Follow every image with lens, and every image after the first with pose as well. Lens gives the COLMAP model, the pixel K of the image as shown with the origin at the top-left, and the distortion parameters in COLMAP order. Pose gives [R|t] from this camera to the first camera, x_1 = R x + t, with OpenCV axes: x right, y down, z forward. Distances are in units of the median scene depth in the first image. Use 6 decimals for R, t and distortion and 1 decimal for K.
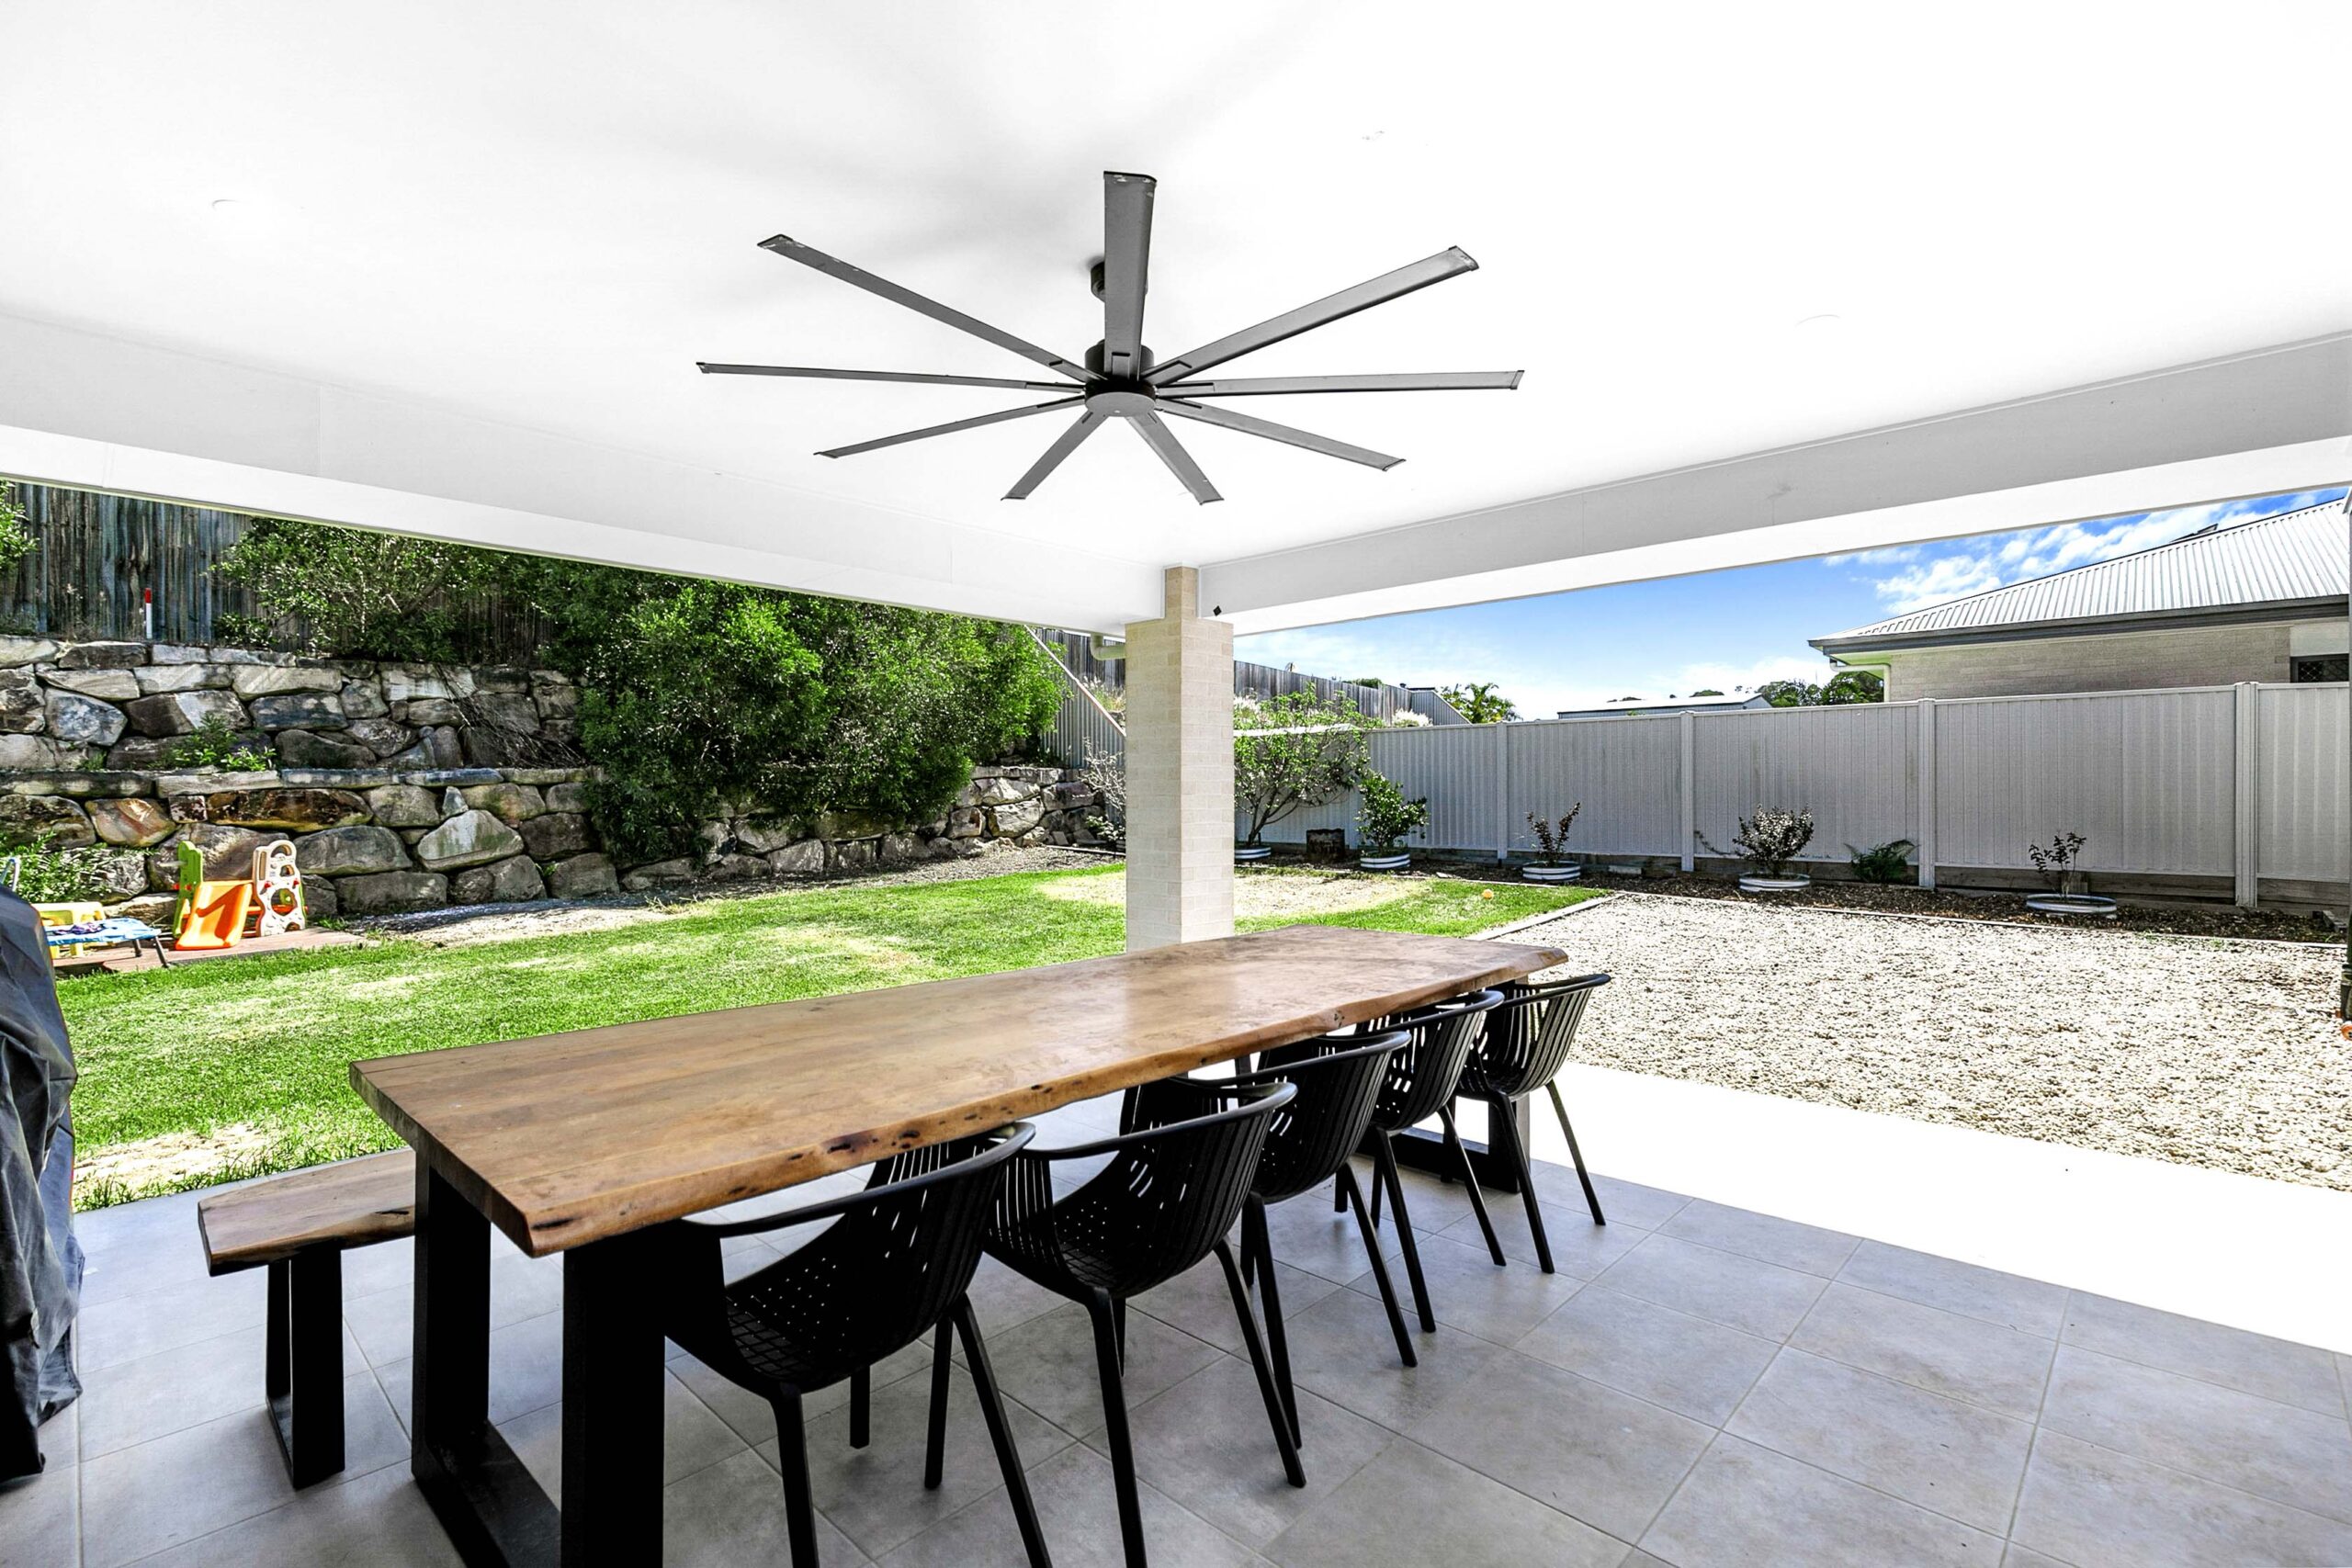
lens RADIAL K [[1065.1, 0, 1184.8], [0, 1065.1, 793.5], [0, 0, 1]] dist [0.005307, 0.000024]
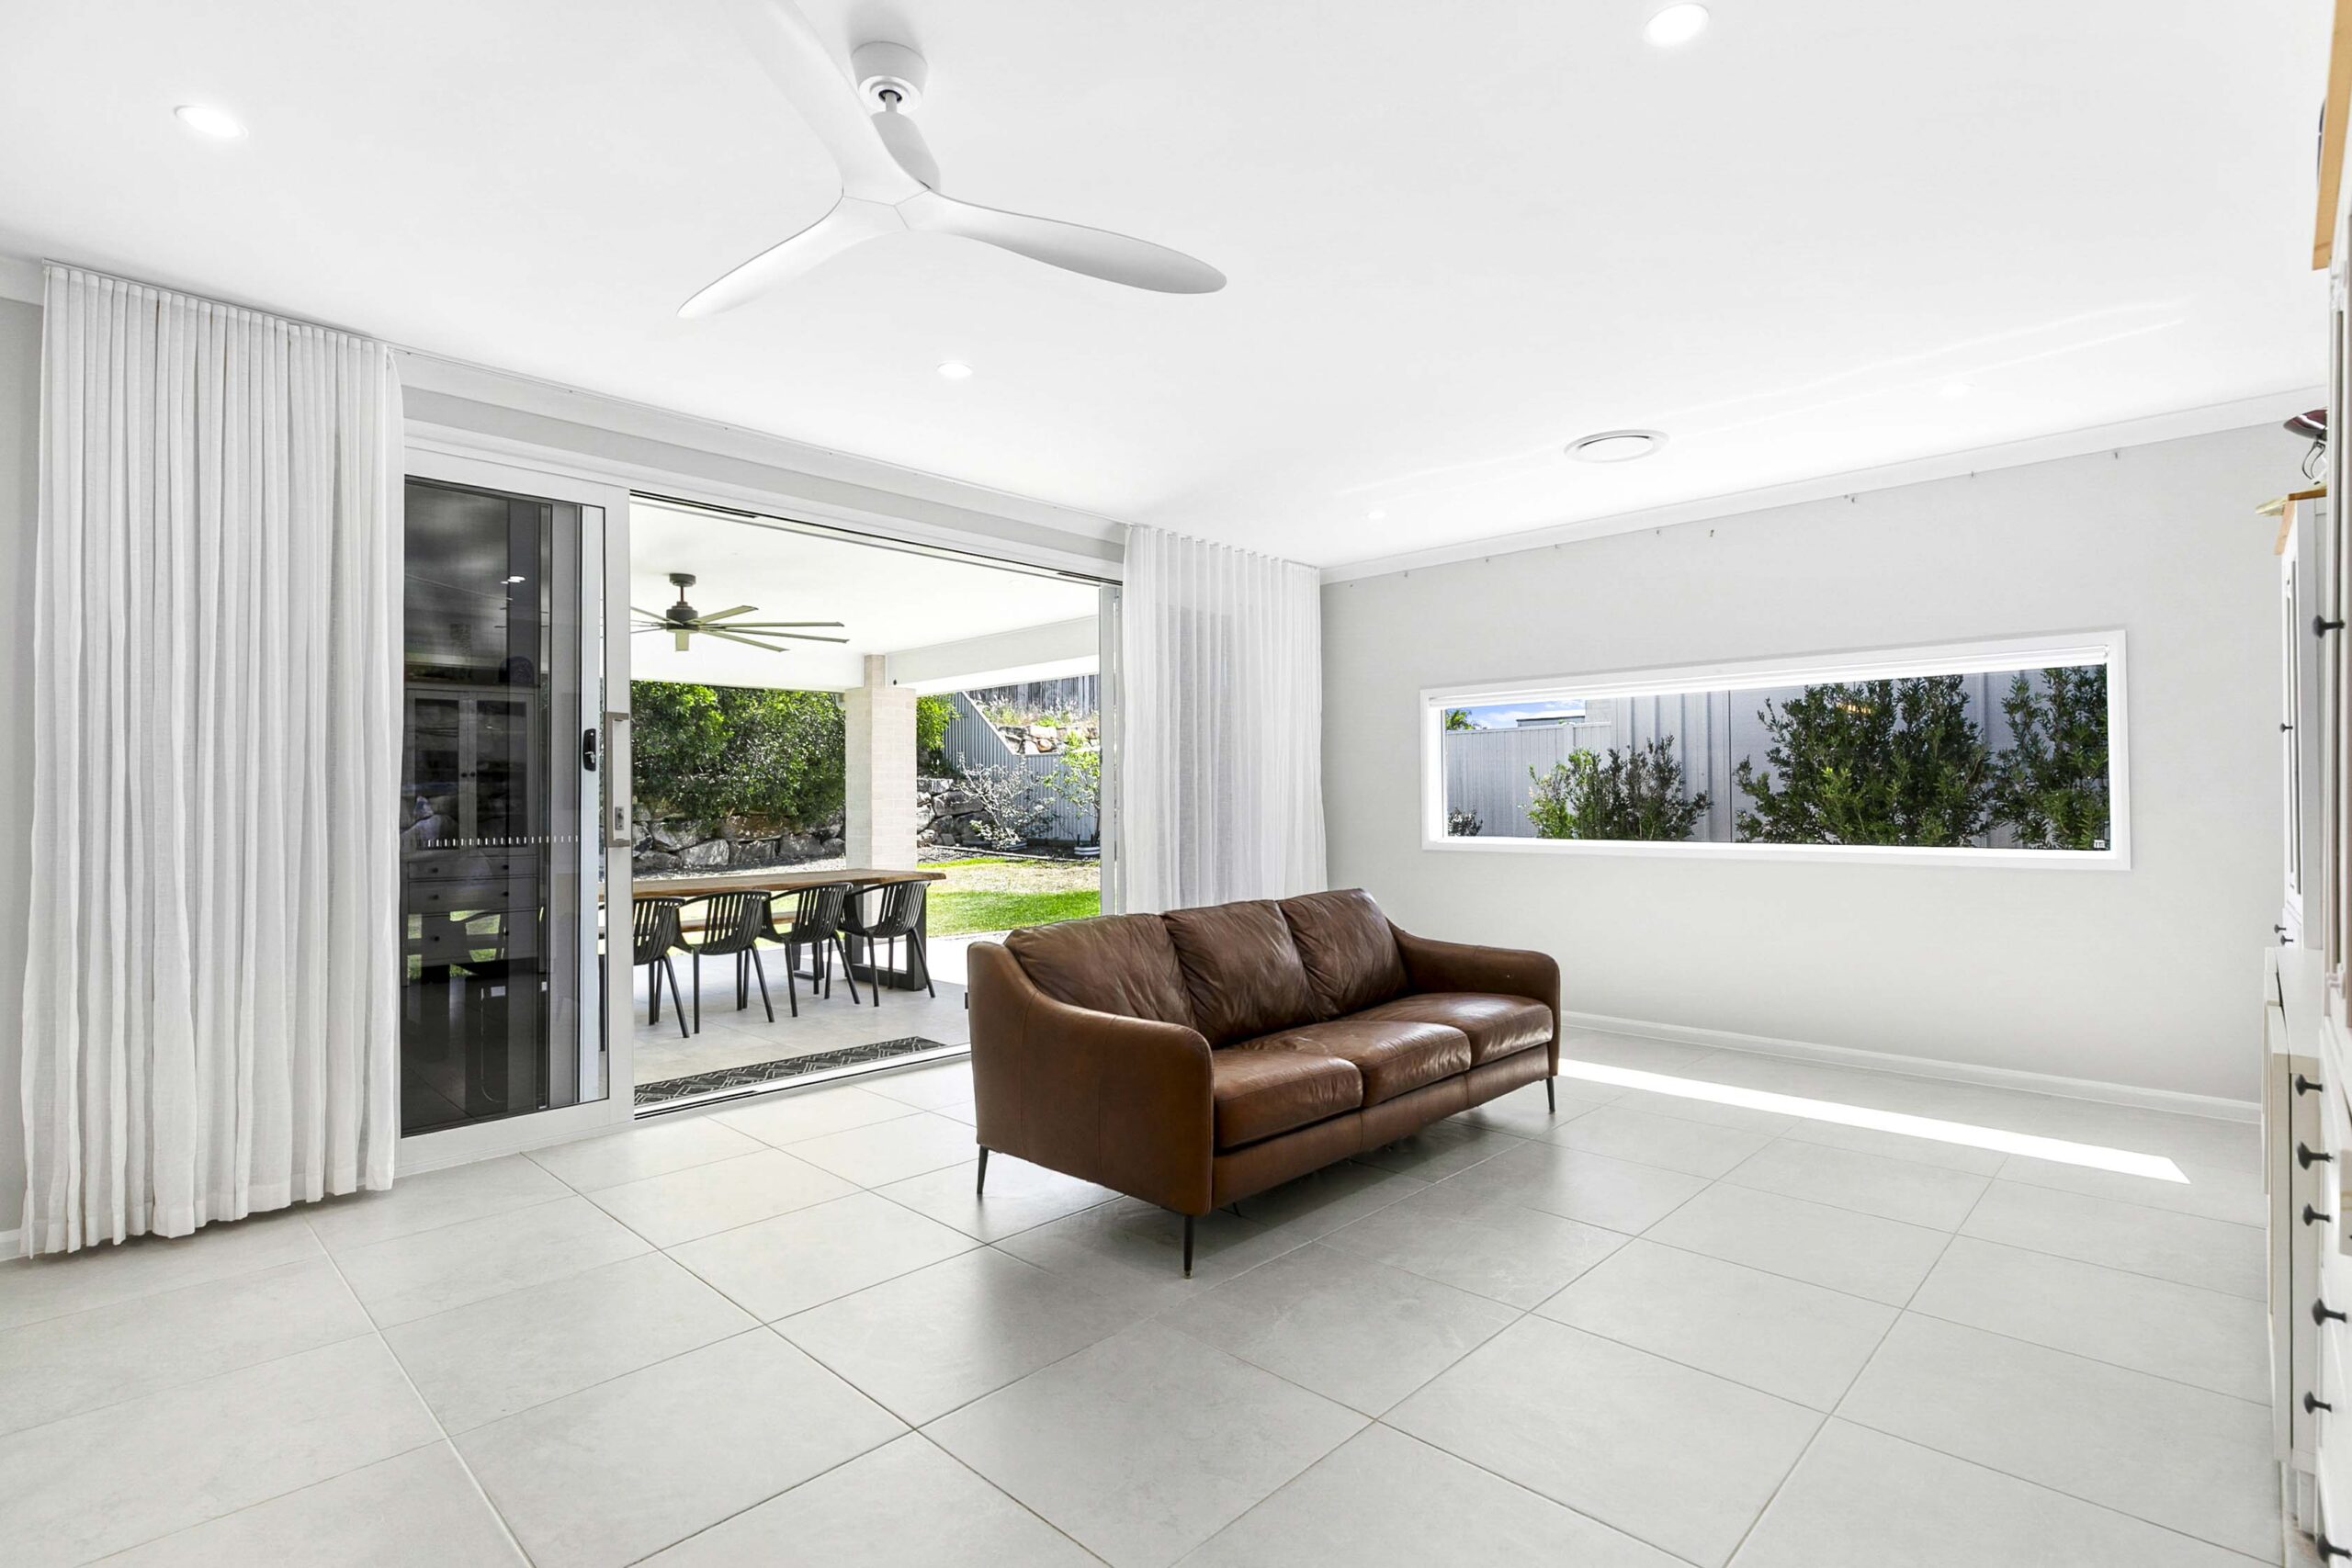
lens RADIAL K [[1090.9, 0, 1159.3], [0, 1090.9, 794.7], [0, 0, 1]] dist [0.000823, 0.000795]
pose [[0.999868, -0.003889, -0.015807, 0.171042], [0.003798, 0.999976, -0.005797, 0.001521], [0.015829, 0.005736, 0.999858, -0.229837]]
